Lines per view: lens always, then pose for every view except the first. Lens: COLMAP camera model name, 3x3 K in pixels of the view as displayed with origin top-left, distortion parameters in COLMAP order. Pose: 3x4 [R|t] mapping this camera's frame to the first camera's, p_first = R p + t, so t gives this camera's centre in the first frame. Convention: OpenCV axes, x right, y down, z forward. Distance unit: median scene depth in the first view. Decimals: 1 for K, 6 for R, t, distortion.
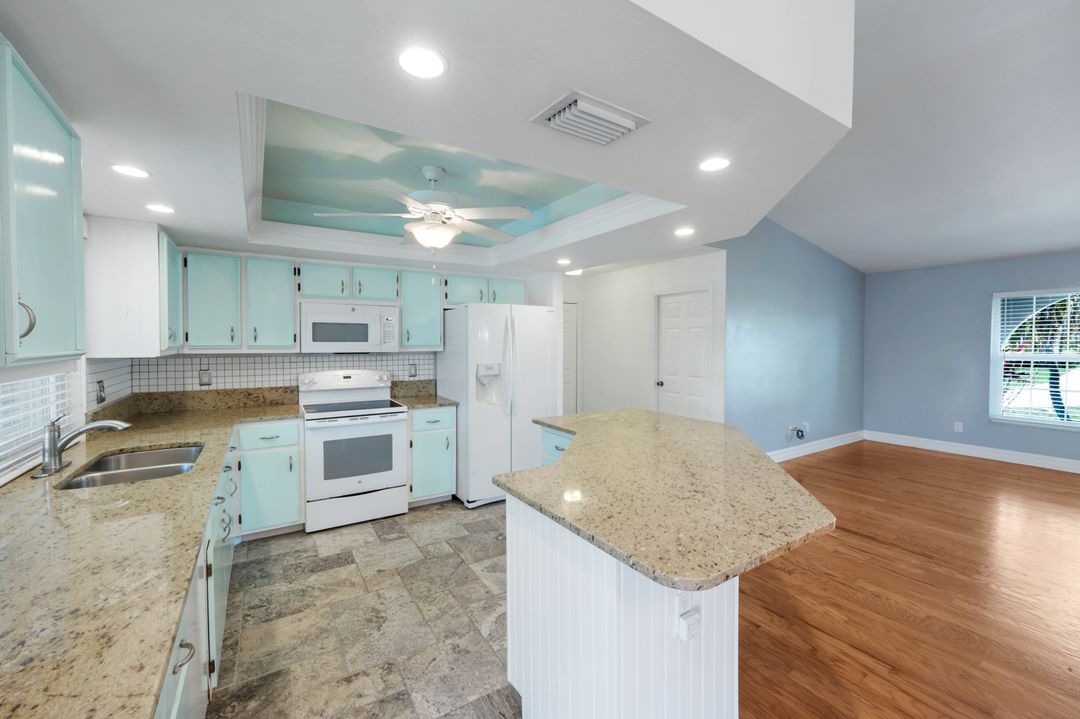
lens RADIAL K [[437.2, 0, 537.8], [0, 437.2, 353.7], [0, 0, 1]] dist [-0.000787, -0.000033]
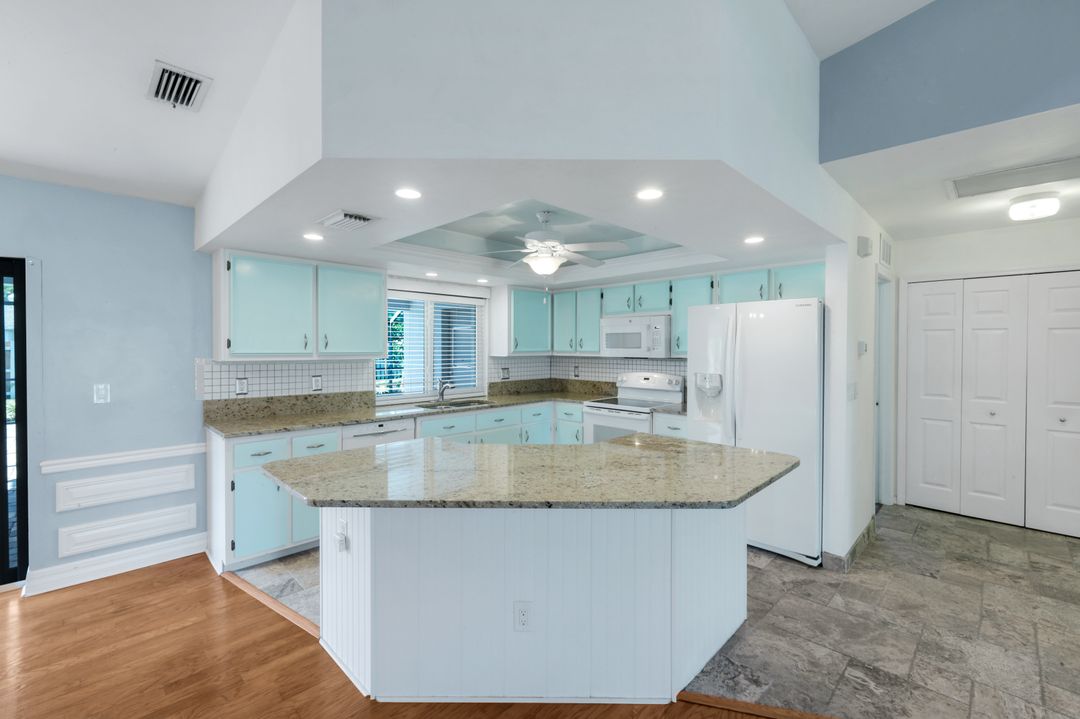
lens RADIAL K [[460.1, 0, 536.4], [0, 460.1, 353.0], [0, 0, 1]] dist [0.000752, 0.000250]
pose [[0.216476, 0.011390, -0.976221, 0.757561], [-0.025852, 0.999648, 0.005931, -0.015590], [0.975946, 0.023954, 0.216695, 0.491564]]
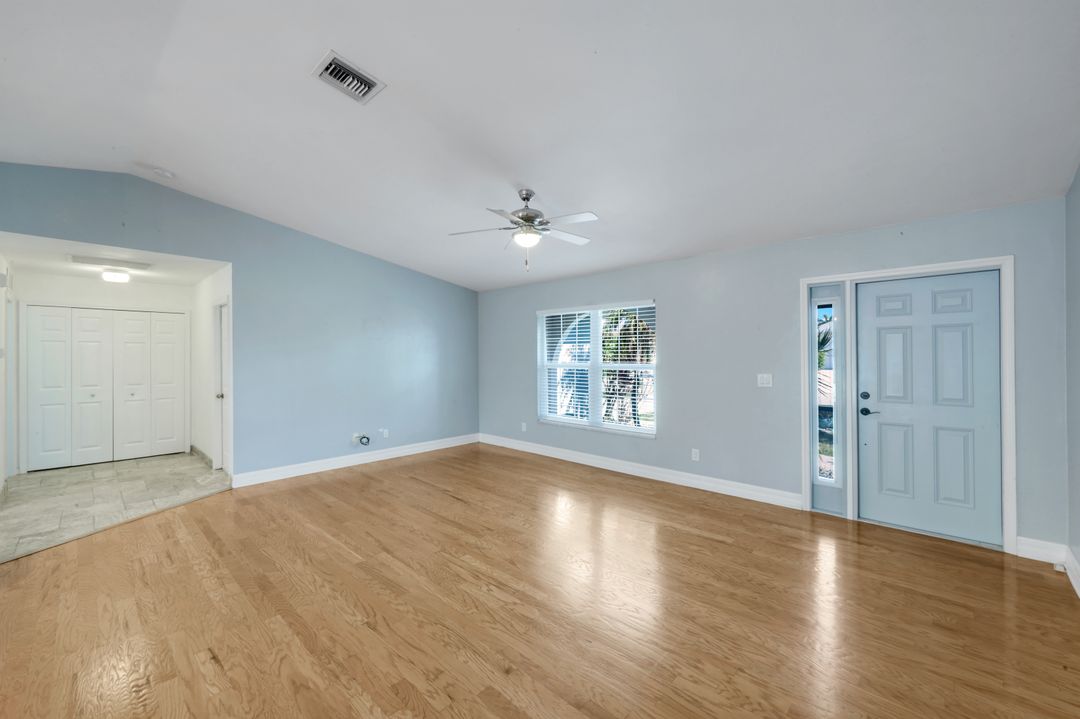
lens RADIAL K [[434.4, 0, 537.5], [0, 434.4, 354.3], [0, 0, 1]] dist [-0.002767, 0.000062]
pose [[0.969452, -0.003054, 0.245264, 1.136442], [0.009524, 0.999637, -0.025197, 0.009629], [-0.245098, 0.026763, 0.969129, -0.182512]]
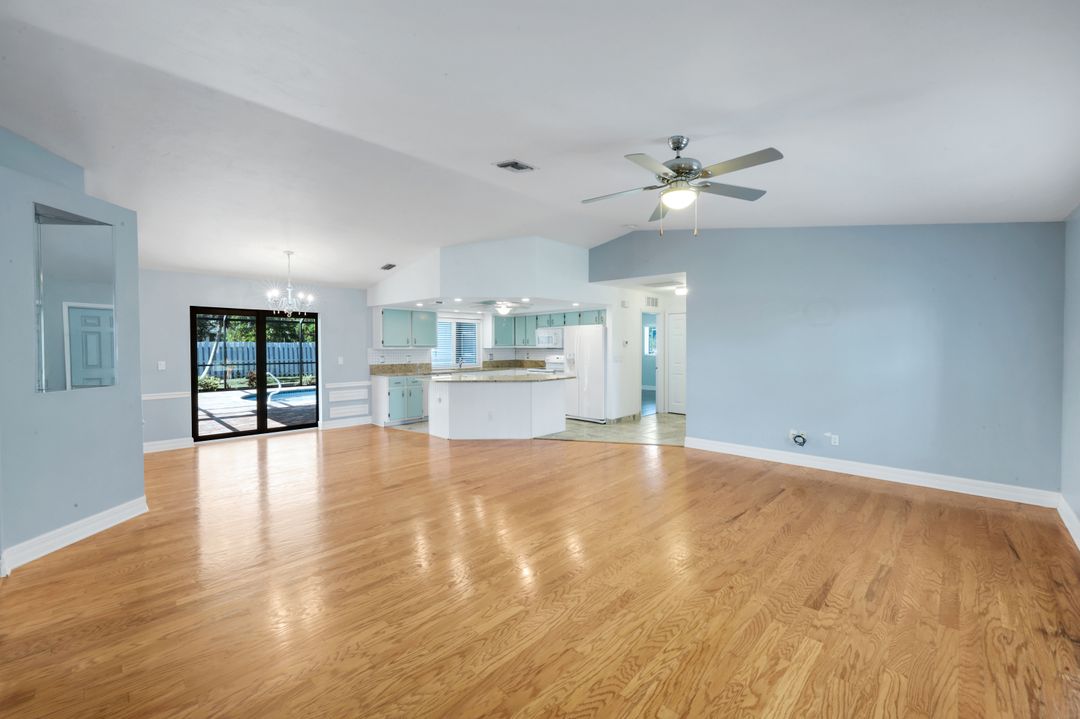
lens RADIAL K [[434.4, 0, 537.5], [0, 434.4, 354.3], [0, 0, 1]] dist [-0.002767, 0.000062]
pose [[0.229770, 0.020629, -0.973026, 2.080838], [-0.021037, 0.999647, 0.016225, -0.005087], [0.973018, 0.016741, 0.230123, 0.363921]]
